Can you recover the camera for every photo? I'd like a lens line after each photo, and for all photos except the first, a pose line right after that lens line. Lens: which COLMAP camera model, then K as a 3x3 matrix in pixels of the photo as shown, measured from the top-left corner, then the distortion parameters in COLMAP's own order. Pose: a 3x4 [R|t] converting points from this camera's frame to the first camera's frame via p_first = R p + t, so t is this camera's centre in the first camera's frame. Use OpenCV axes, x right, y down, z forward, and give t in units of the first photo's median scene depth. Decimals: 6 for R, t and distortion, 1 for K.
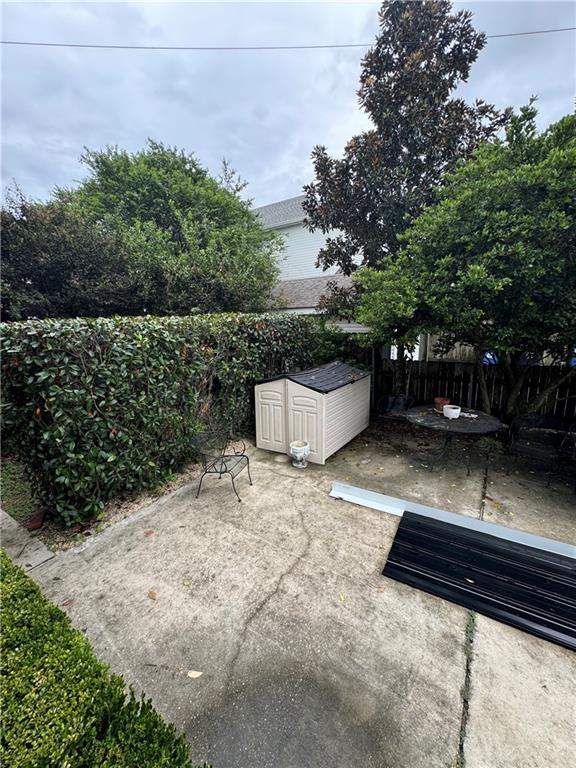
lens RADIAL K [[306.0, 0, 288.0], [0, 306.0, 384.0], [0, 0, 1]] dist [-0.001801, 0.000066]
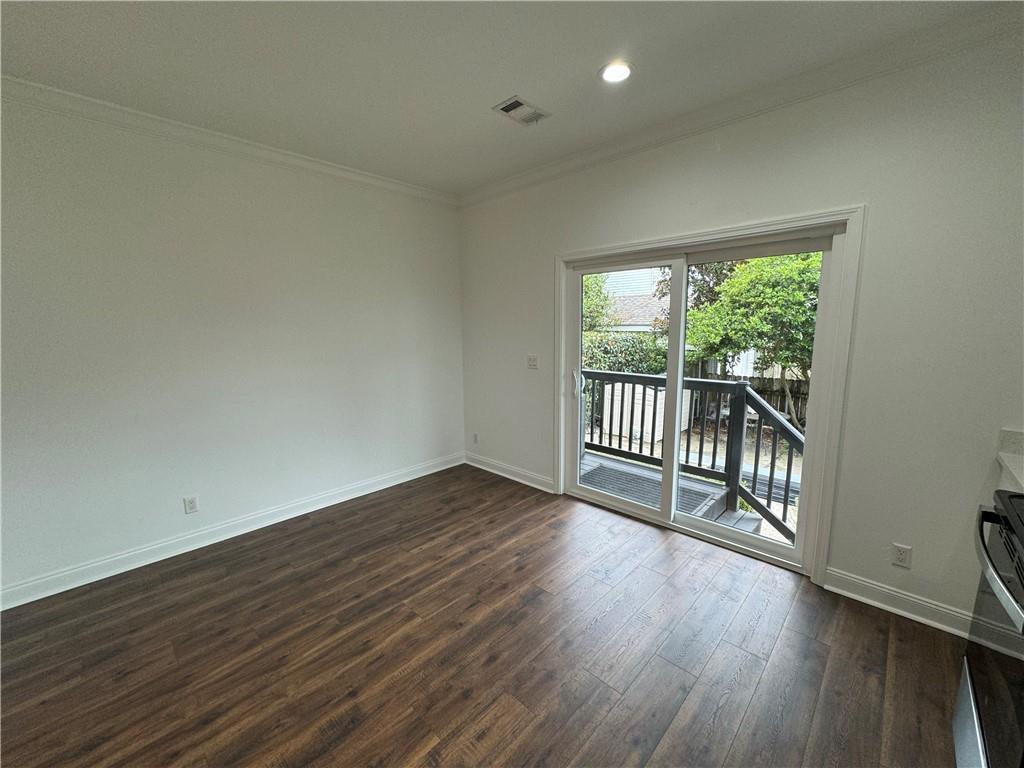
lens RADIAL K [[408.0, 0, 512.0], [0, 408.0, 384.0], [0, 0, 1]] dist [-0.001801, 0.000066]
pose [[0.980890, 0.056221, -0.186265, -0.178221], [-0.068083, 0.995998, -0.057907, 0.135797], [0.182264, 0.069482, 0.980792, -0.884003]]
